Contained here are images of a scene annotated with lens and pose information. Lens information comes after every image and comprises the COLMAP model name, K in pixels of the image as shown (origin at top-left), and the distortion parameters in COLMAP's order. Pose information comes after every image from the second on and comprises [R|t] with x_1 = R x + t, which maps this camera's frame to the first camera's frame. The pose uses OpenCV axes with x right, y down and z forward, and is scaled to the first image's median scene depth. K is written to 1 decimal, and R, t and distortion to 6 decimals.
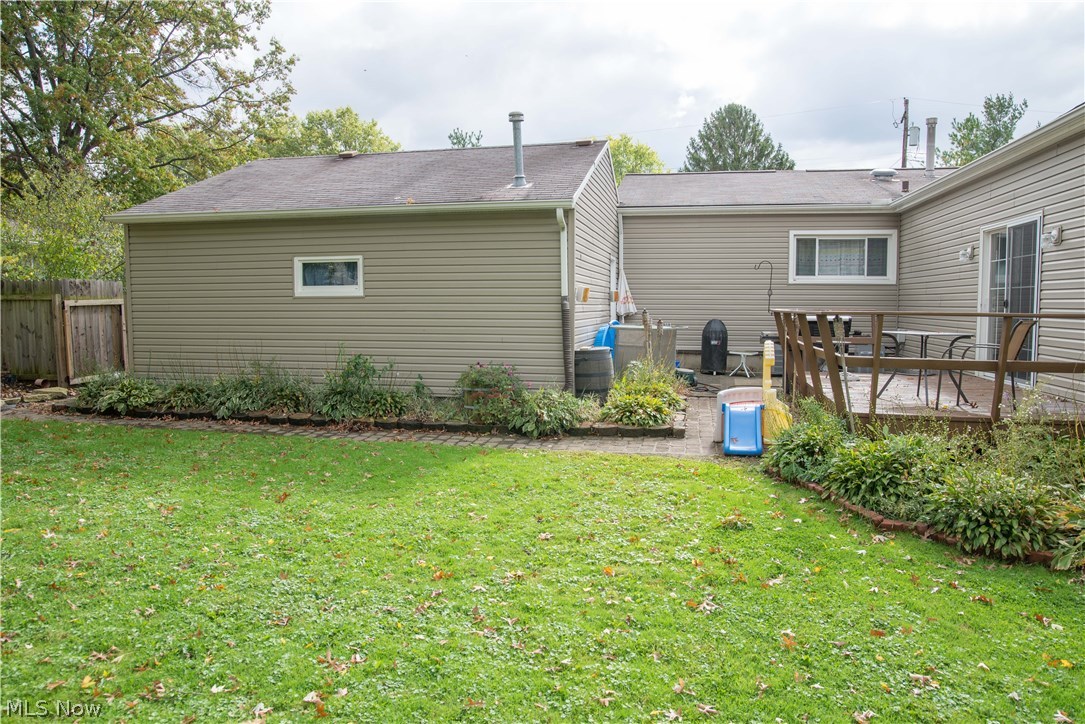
lens RADIAL K [[732.3, 0, 542.5], [0, 732.3, 362.0], [0, 0, 1]] dist [-0.123523, 0.092158]
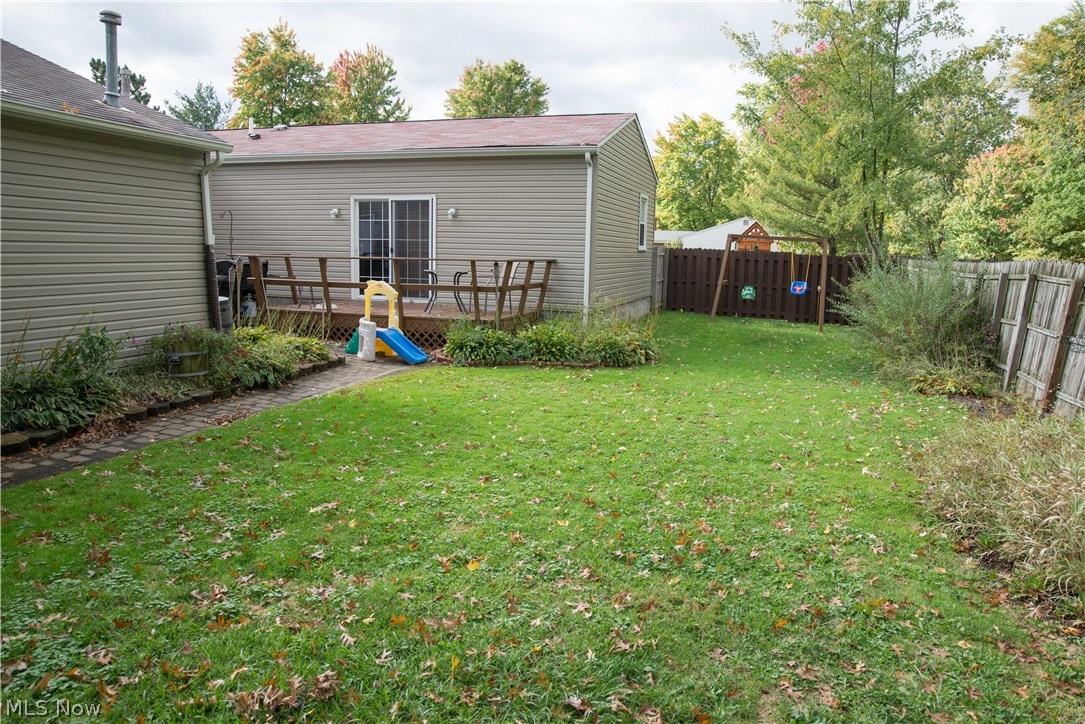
lens RADIAL K [[732.3, 0, 542.5], [0, 732.3, 362.0], [0, 0, 1]] dist [-0.123523, 0.092158]
pose [[0.112671, -0.148794, 0.982428, -1.091815], [0.056288, 0.988092, 0.143197, -0.063164], [-0.992037, 0.039165, 0.119704, 0.609326]]
